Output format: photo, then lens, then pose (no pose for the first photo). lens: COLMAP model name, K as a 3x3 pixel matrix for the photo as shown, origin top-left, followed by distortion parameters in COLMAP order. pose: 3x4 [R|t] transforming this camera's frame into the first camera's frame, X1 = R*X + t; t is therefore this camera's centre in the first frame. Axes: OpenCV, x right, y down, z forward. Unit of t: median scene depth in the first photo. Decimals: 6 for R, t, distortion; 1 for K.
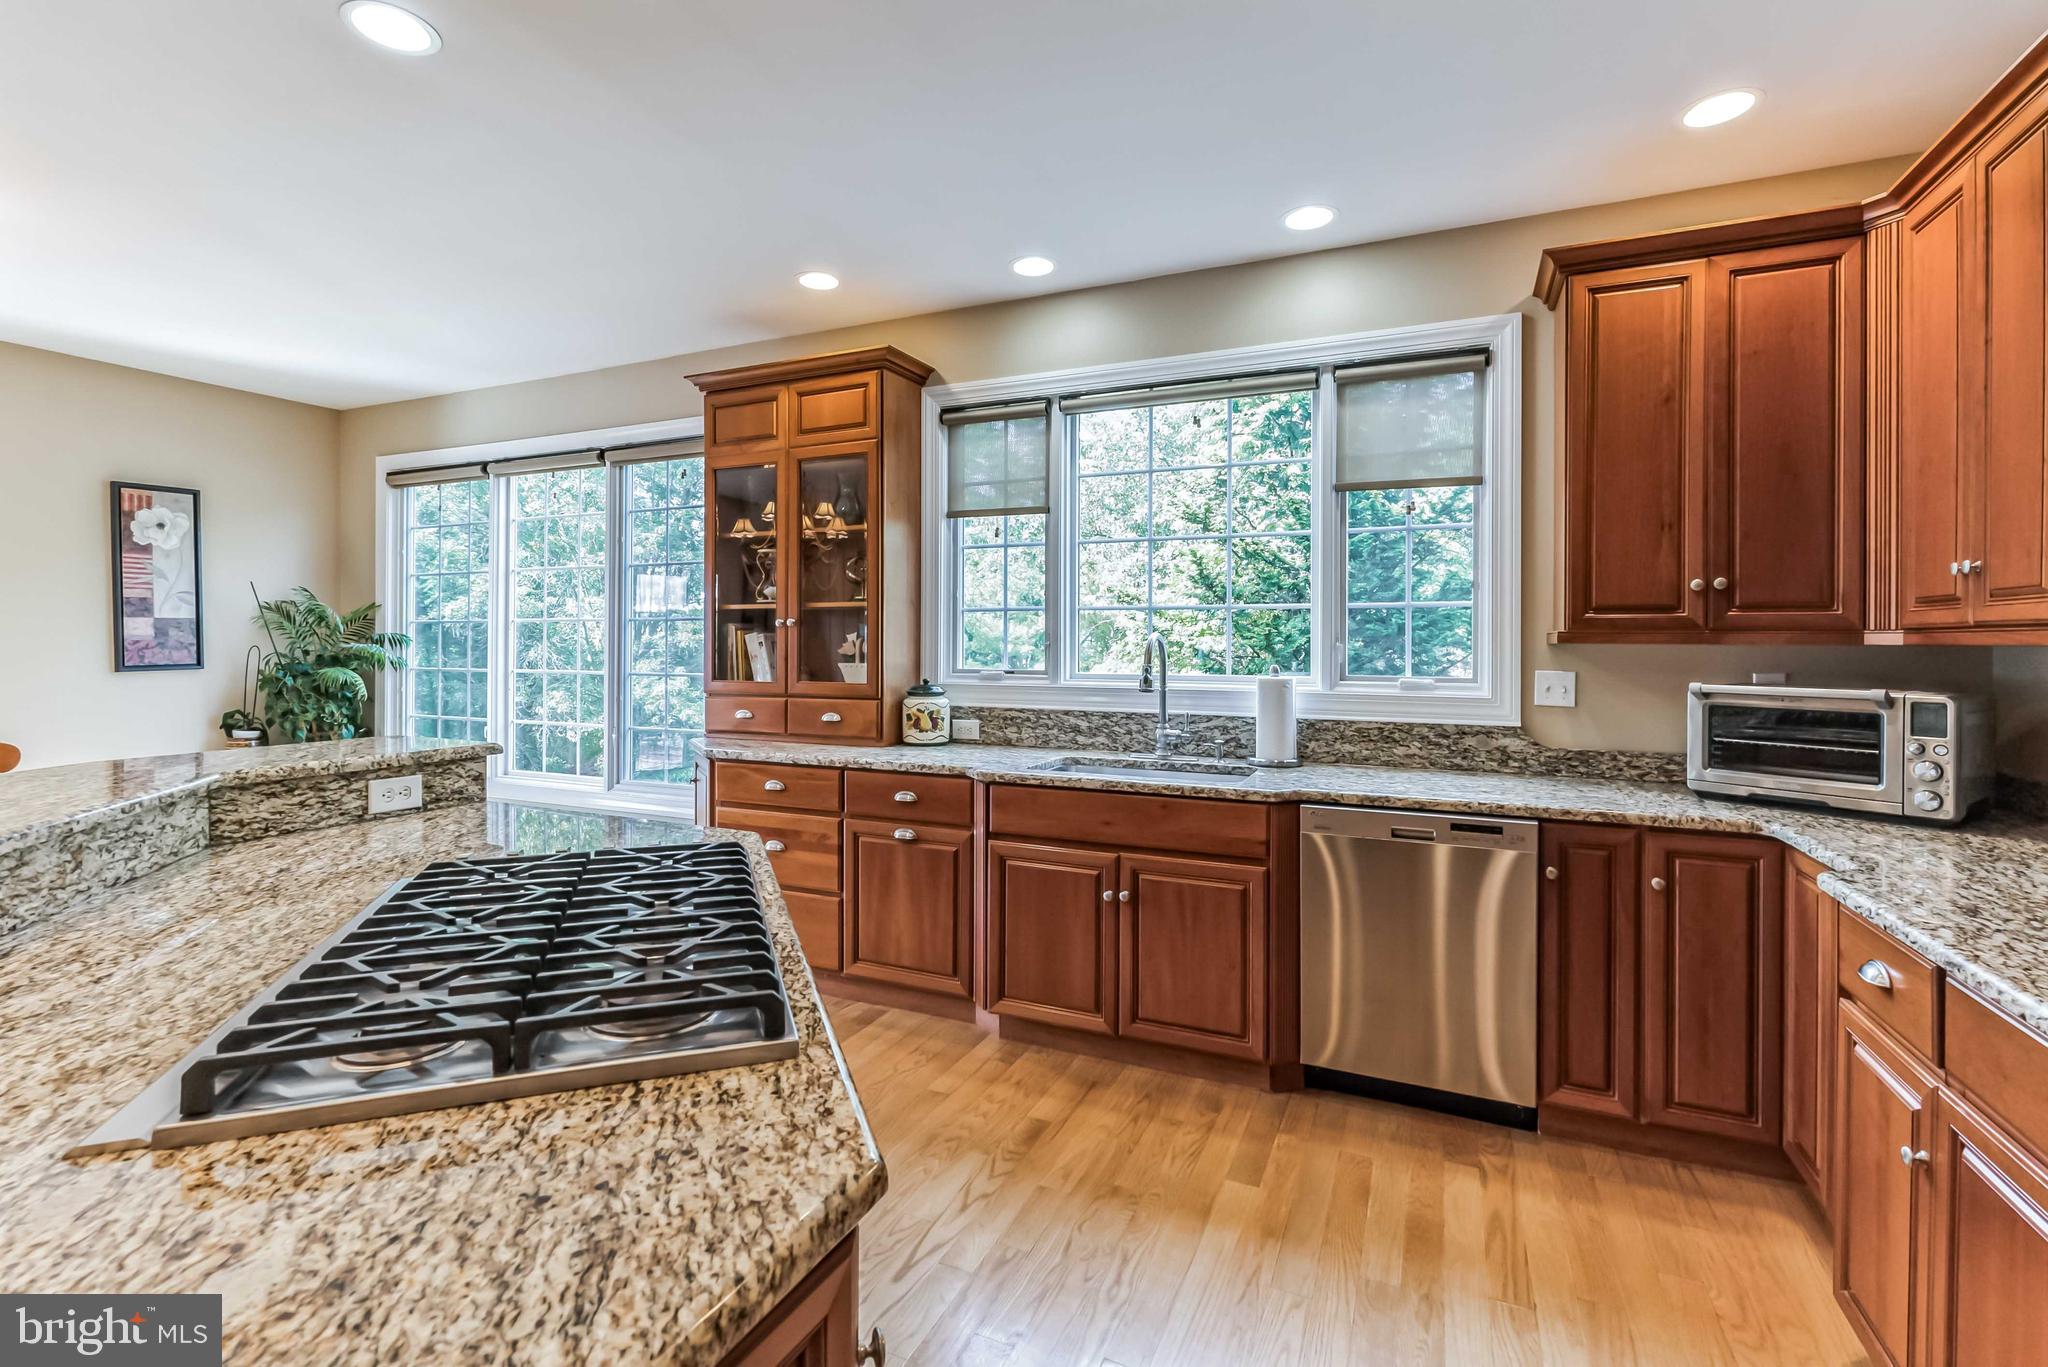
lens RADIAL K [[928.3, 0, 1022.2], [0, 928.3, 656.0], [0, 0, 1]] dist [0.000516, 0.000093]
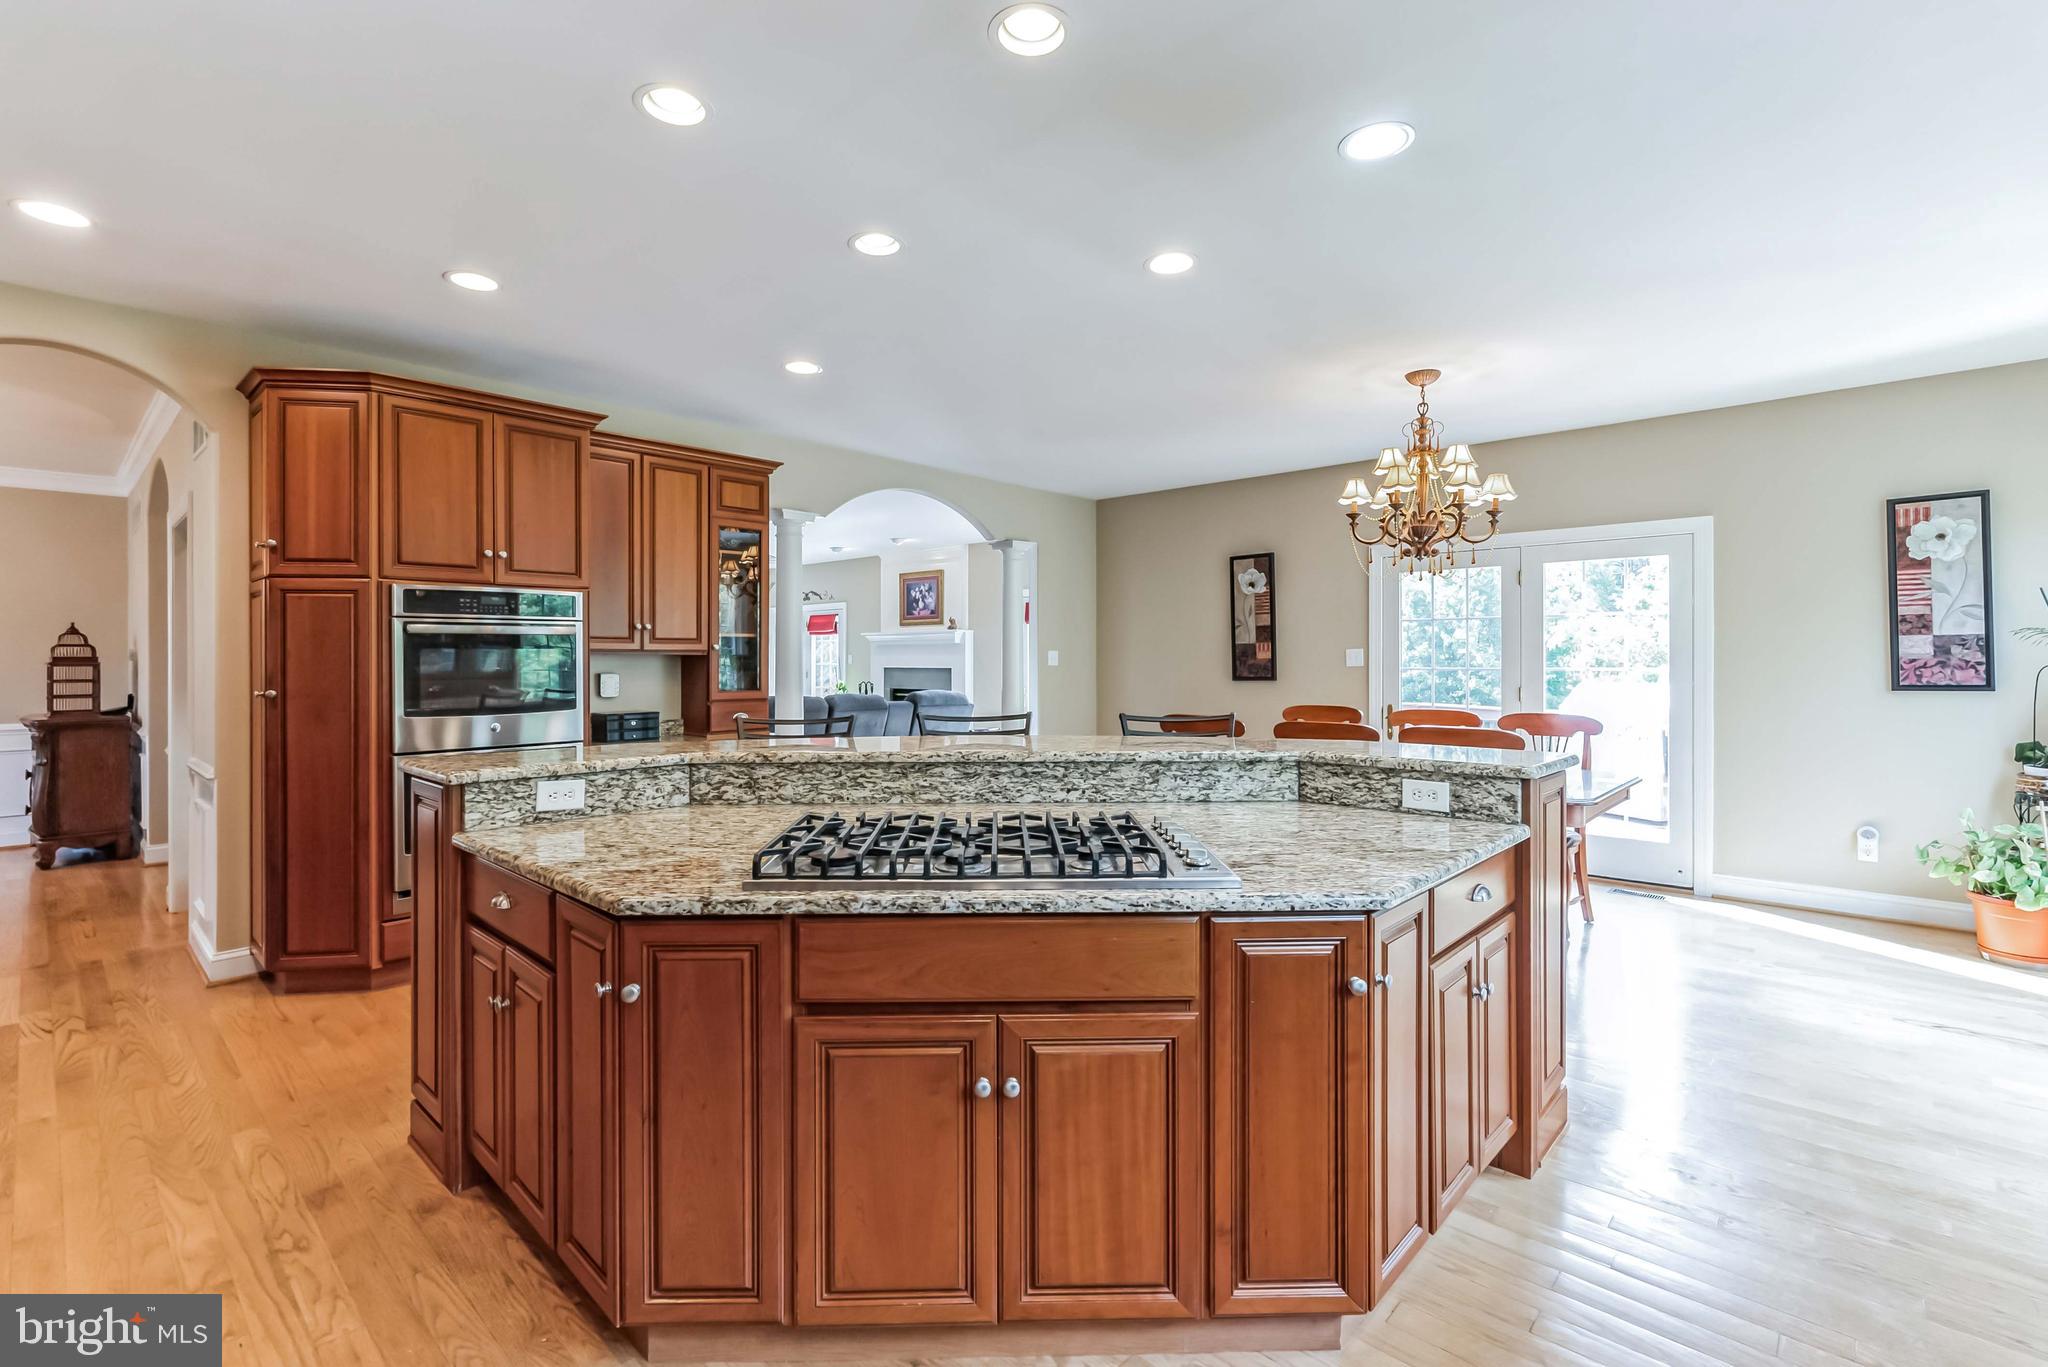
lens RADIAL K [[928.3, 0, 1022.2], [0, 928.3, 656.0], [0, 0, 1]] dist [0.000516, 0.000093]
pose [[-0.325510, -0.007074, -0.945512, 0.266059], [-0.013879, 0.999900, -0.002702, -0.004608], [0.945437, 0.012243, -0.325576, 0.443125]]
